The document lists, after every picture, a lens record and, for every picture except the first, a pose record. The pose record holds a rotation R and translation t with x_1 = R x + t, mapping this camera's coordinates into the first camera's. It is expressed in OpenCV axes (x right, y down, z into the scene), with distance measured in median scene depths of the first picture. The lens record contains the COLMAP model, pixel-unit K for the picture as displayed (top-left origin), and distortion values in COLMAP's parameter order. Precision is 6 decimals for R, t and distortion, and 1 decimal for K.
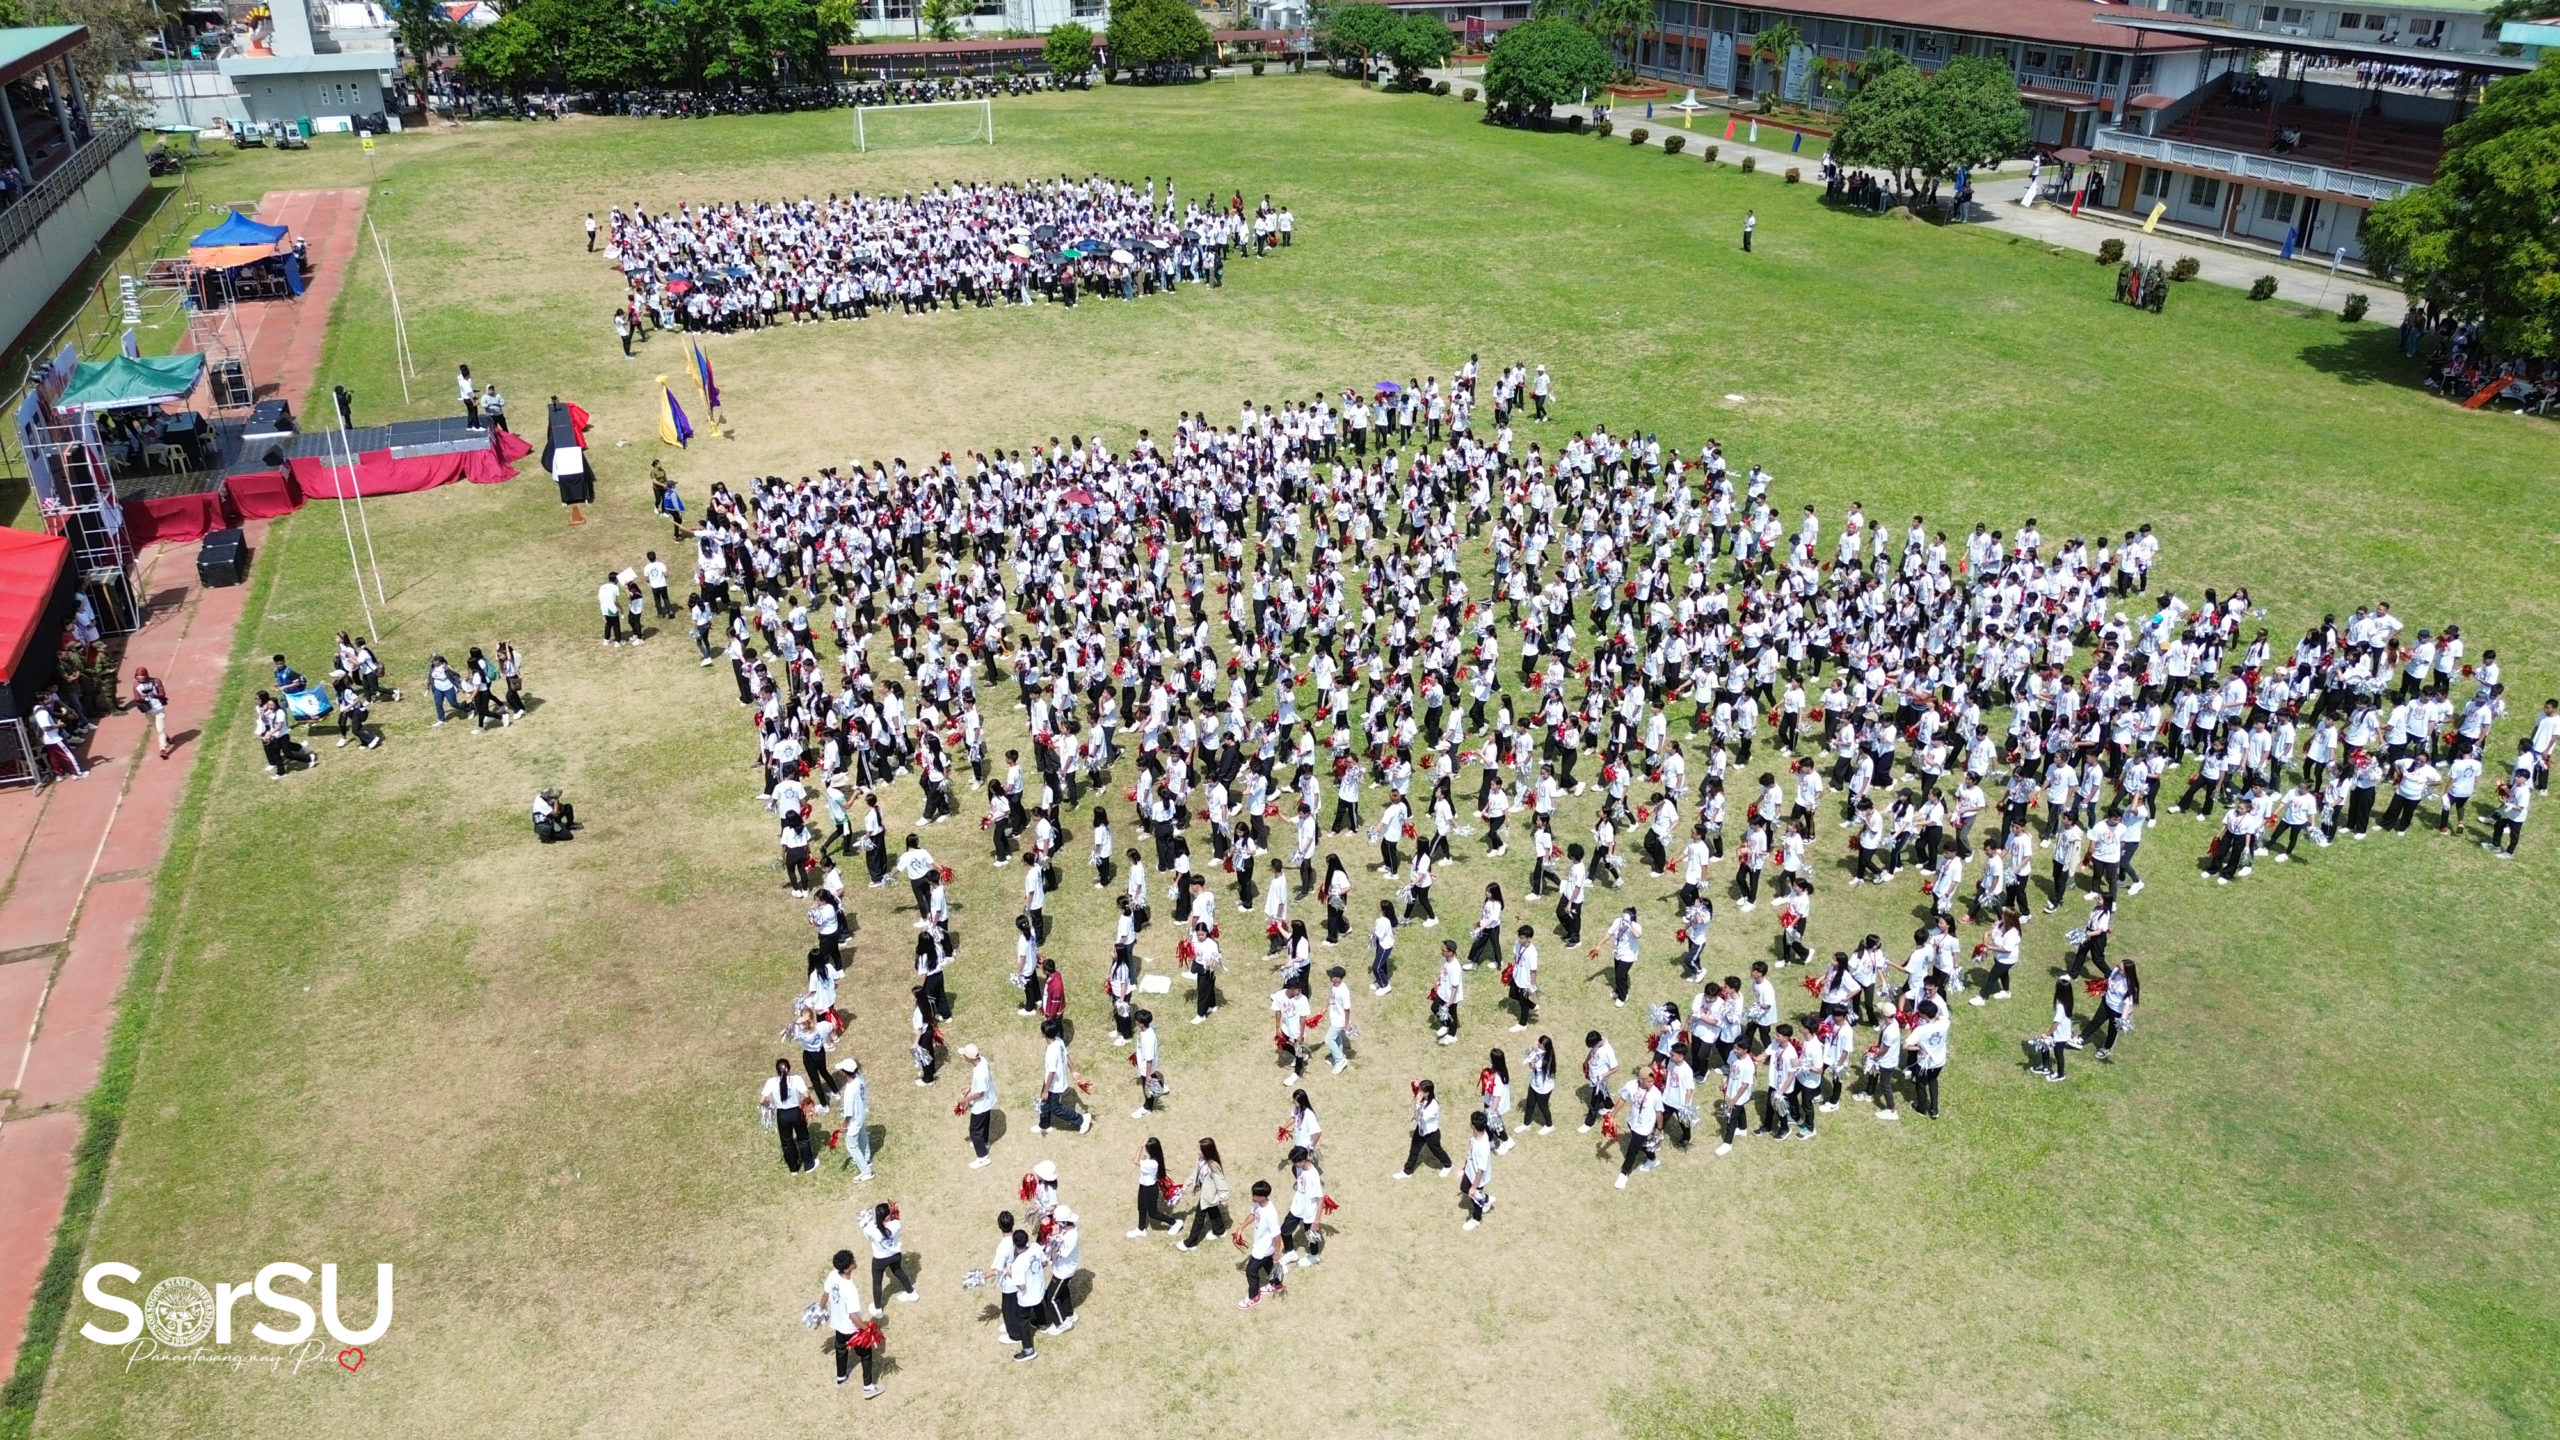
lens RADIAL K [[1795.0, 0, 1289.6], [0, 1795.0, 711.3], [0, 0, 1]] dist [0.001713, -0.003472]
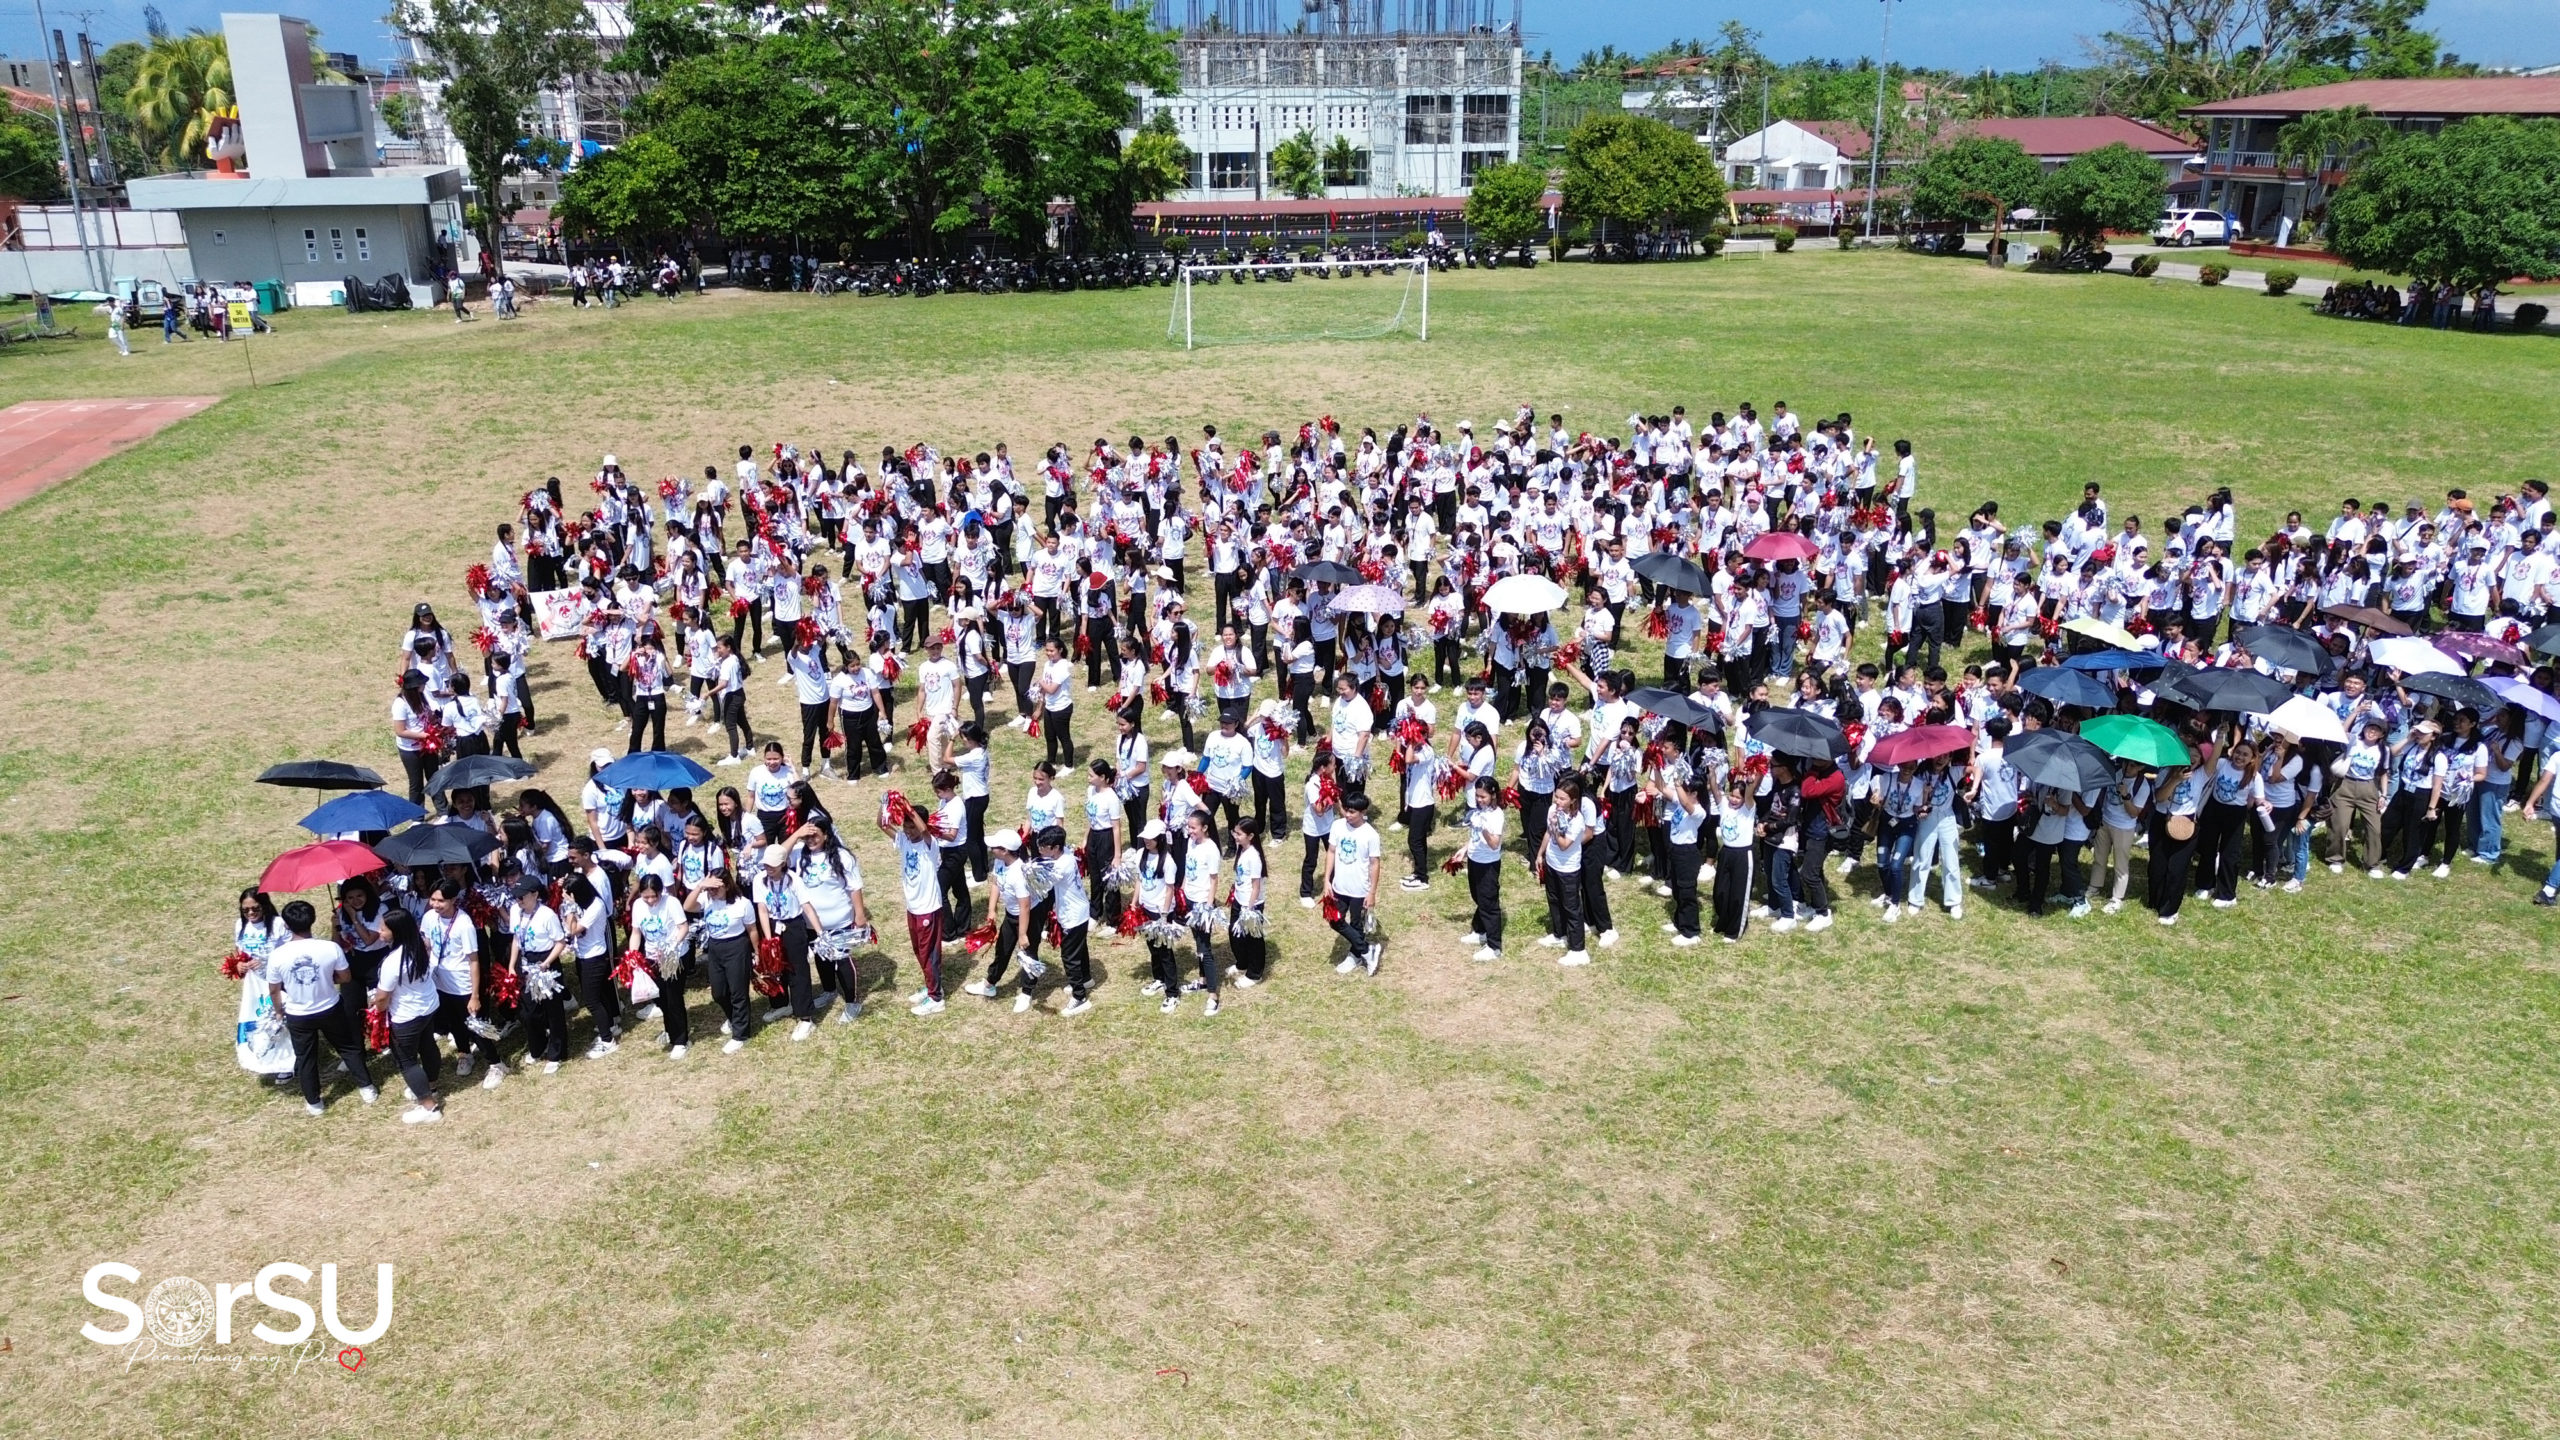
lens RADIAL K [[1795.0, 0, 1276.3], [0, 1795.0, 727.0], [0, 0, 1]] dist [0.001713, -0.003472]
pose [[0.988272, 0.043410, -0.146404, -0.113395], [-0.059991, 0.992029, -0.110816, -0.124583], [0.140427, 0.118299, 0.982998, 0.433094]]
